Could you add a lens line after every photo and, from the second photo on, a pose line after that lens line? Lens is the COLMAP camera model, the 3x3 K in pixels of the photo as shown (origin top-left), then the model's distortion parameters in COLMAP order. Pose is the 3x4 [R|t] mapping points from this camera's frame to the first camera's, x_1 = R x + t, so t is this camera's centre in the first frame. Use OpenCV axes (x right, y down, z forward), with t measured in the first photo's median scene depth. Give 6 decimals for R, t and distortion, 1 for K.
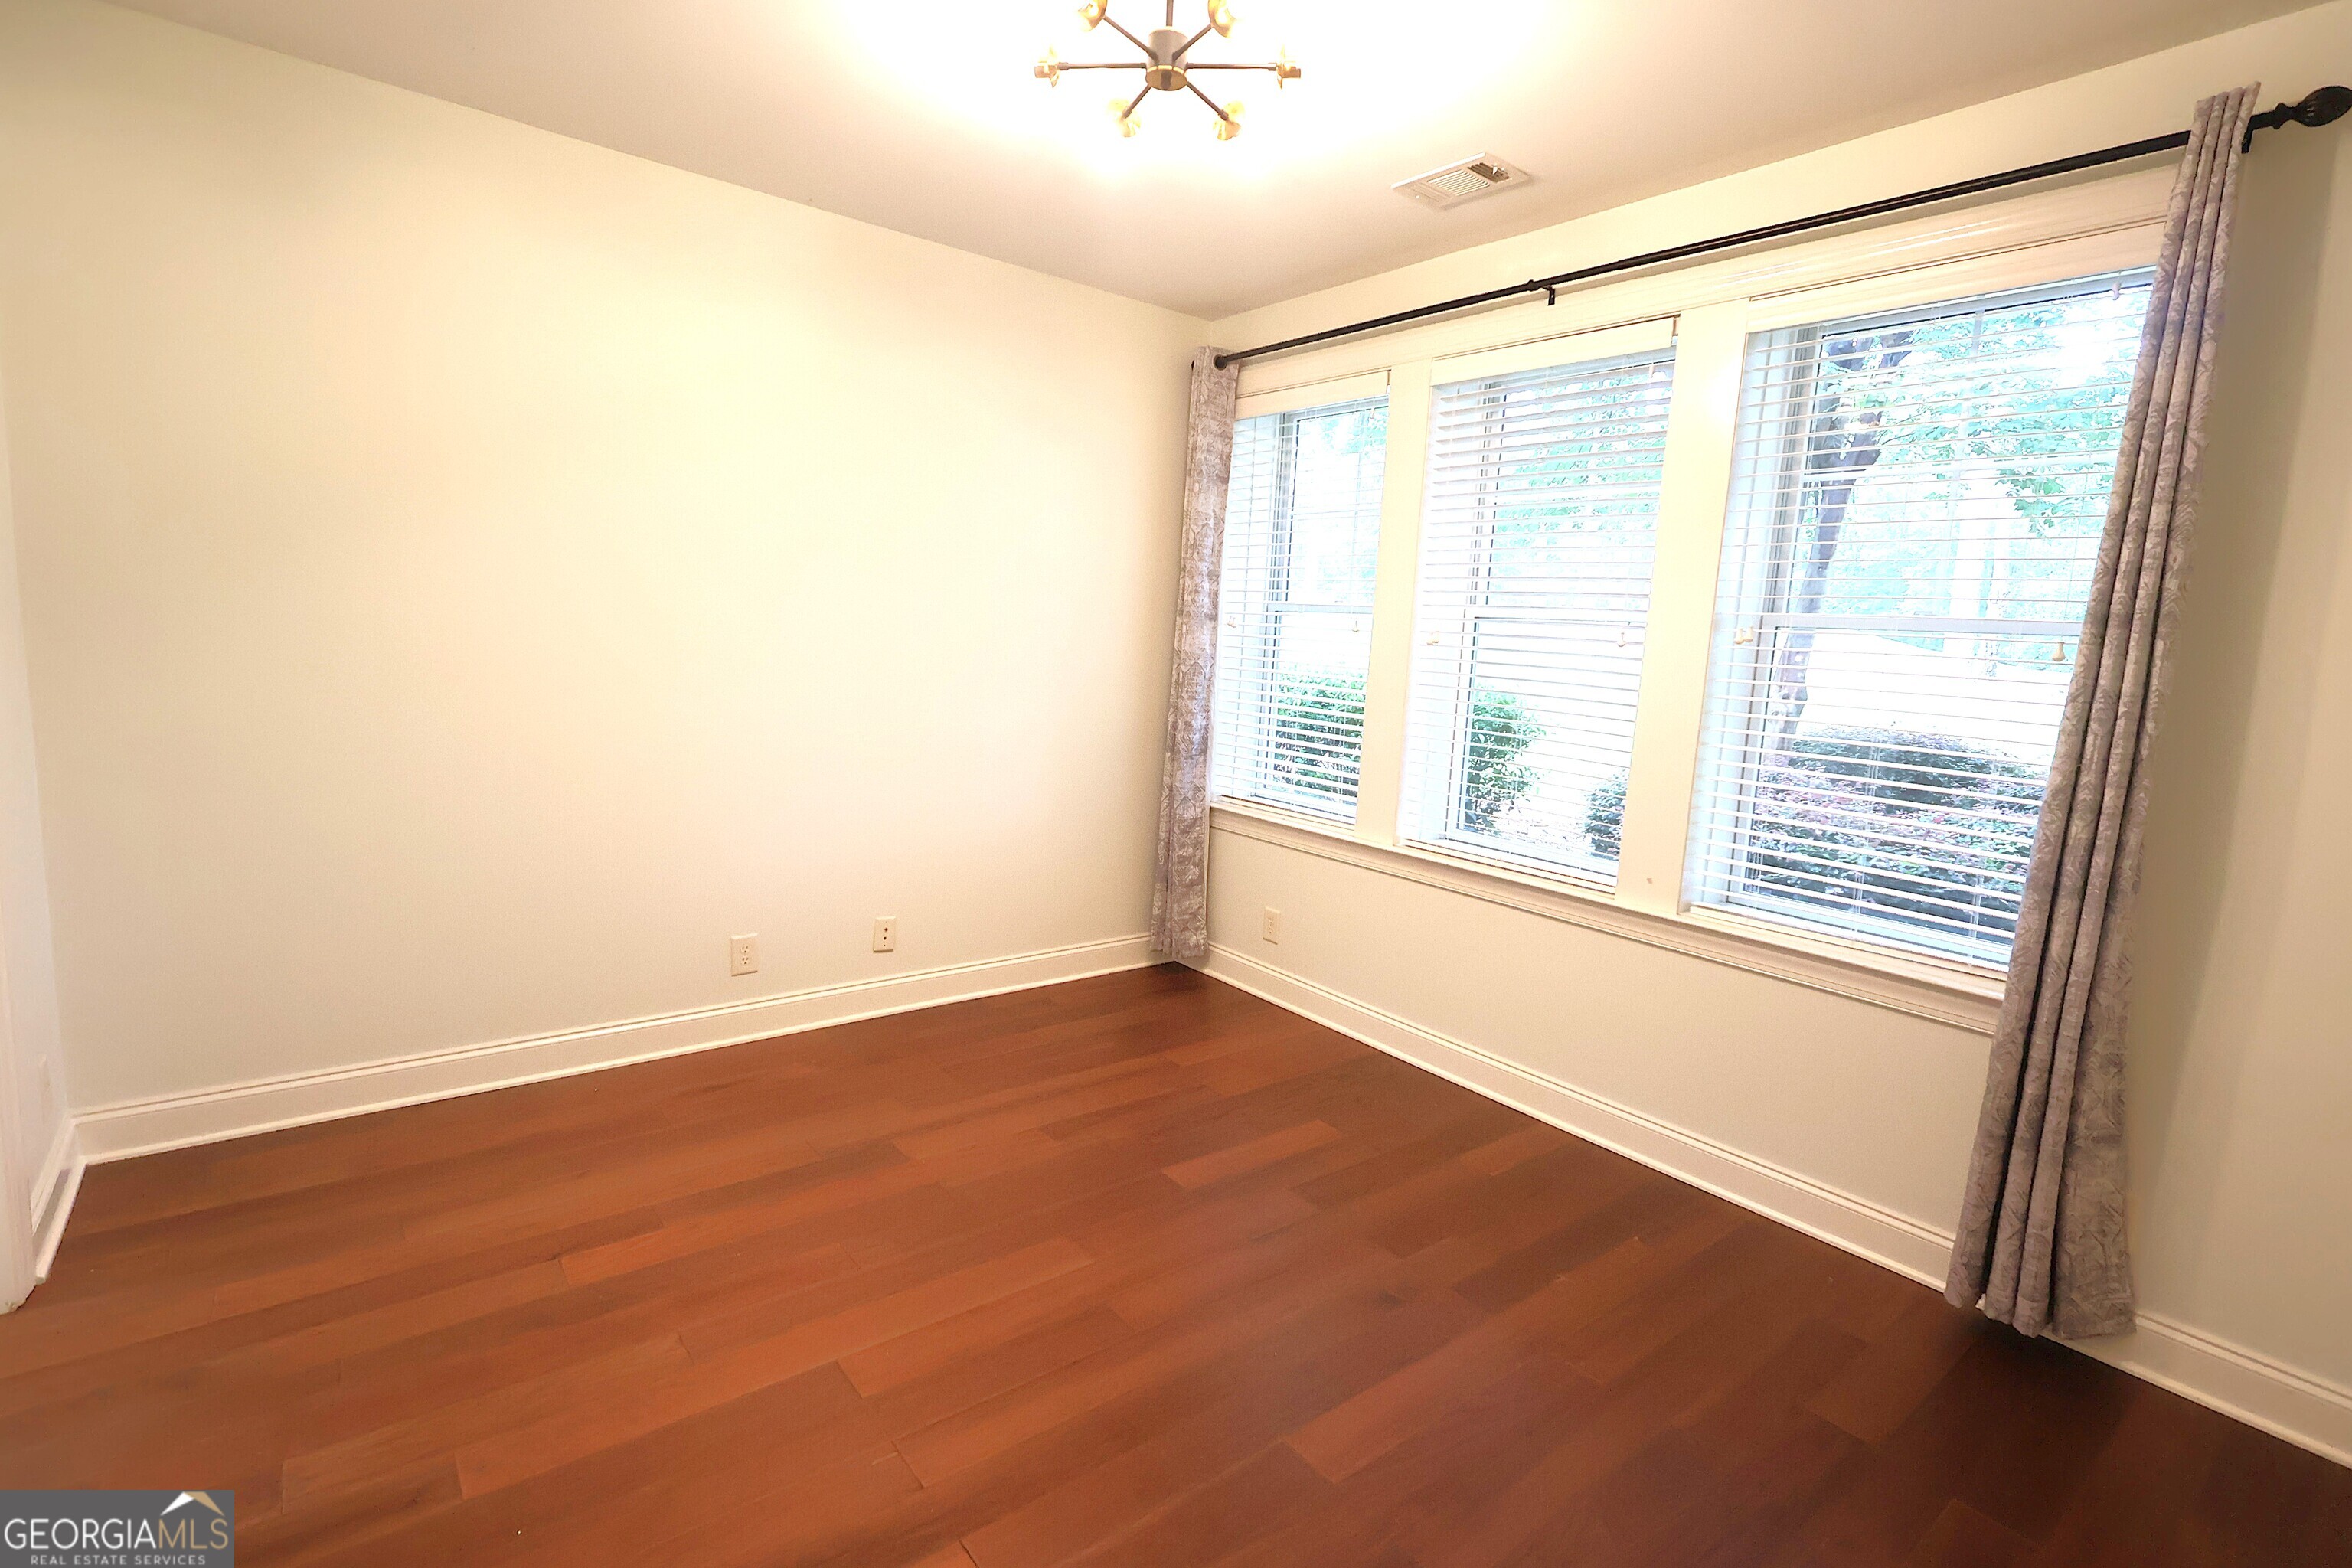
lens RADIAL K [[1086.9, 0, 1173.8], [0, 1086.9, 784.5], [0, 0, 1]] dist [-0.001829, 0.002489]
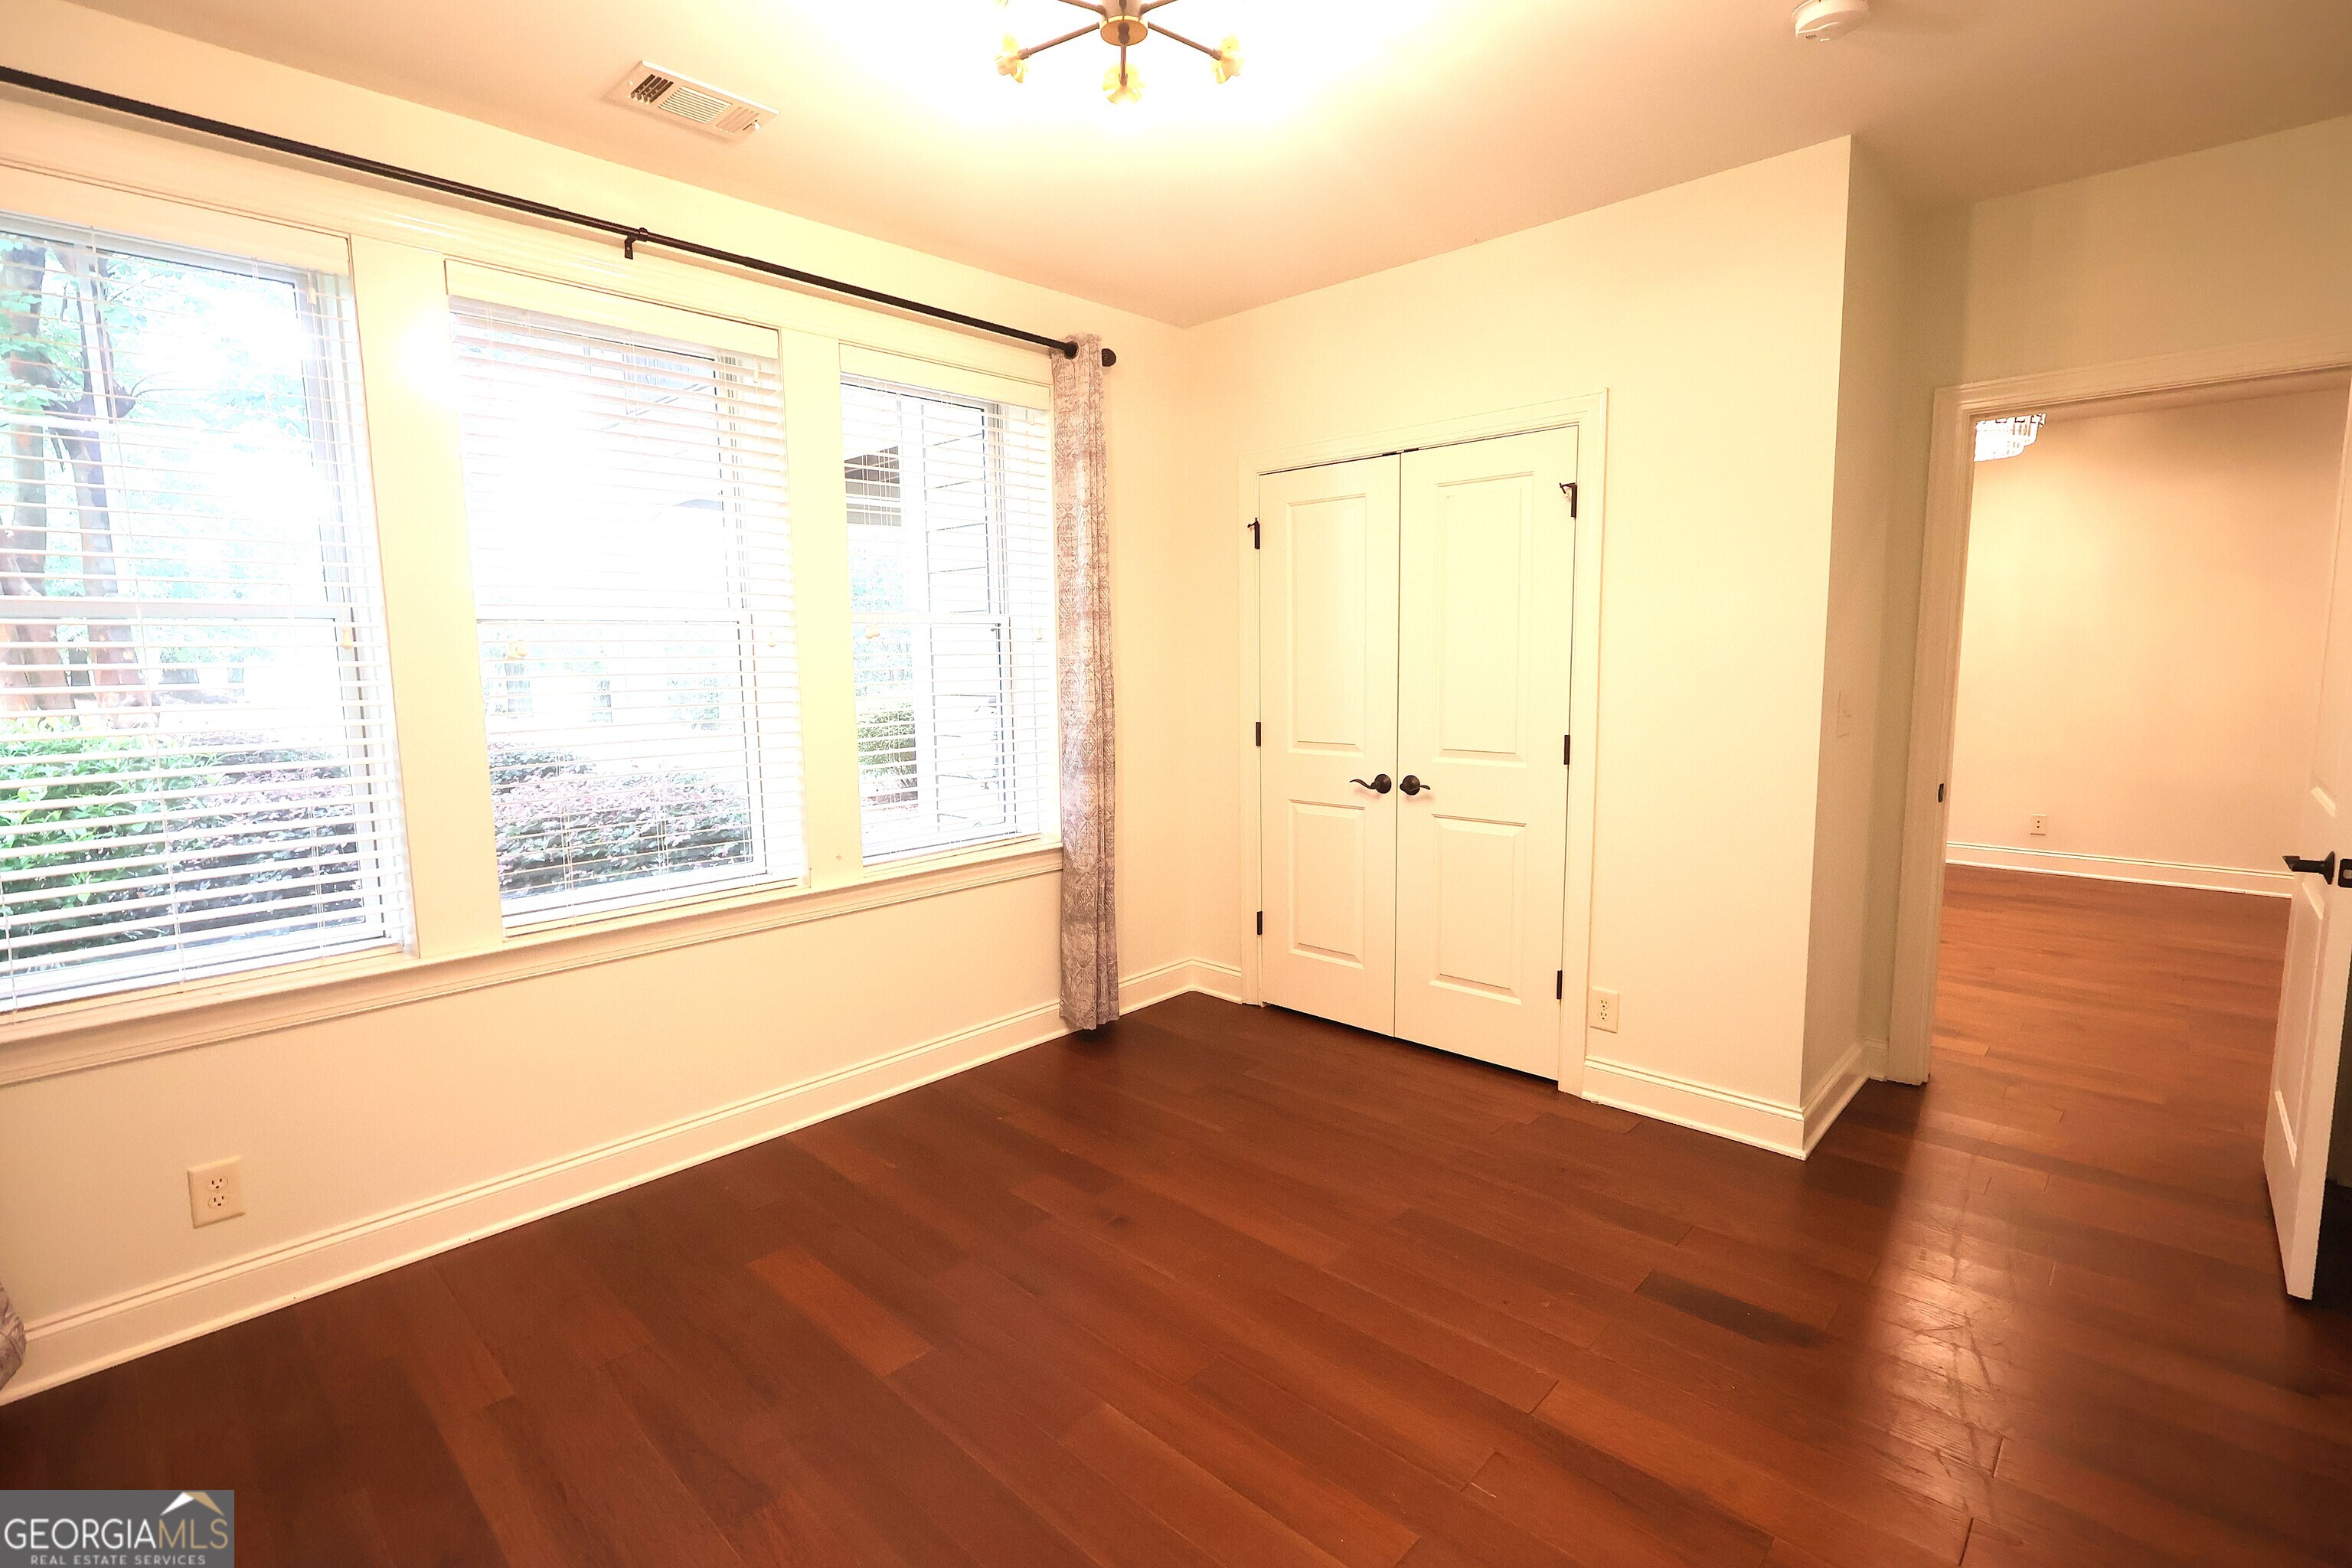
lens RADIAL K [[1086.9, 0, 1169.6], [0, 1086.9, 772.4], [0, 0, 1]] dist [-0.001829, 0.002489]
pose [[-0.144995, -0.163803, 0.975779, -0.640119], [0.144193, 0.972174, 0.184624, -0.142277], [-0.978869, 0.167470, -0.117341, 0.759283]]
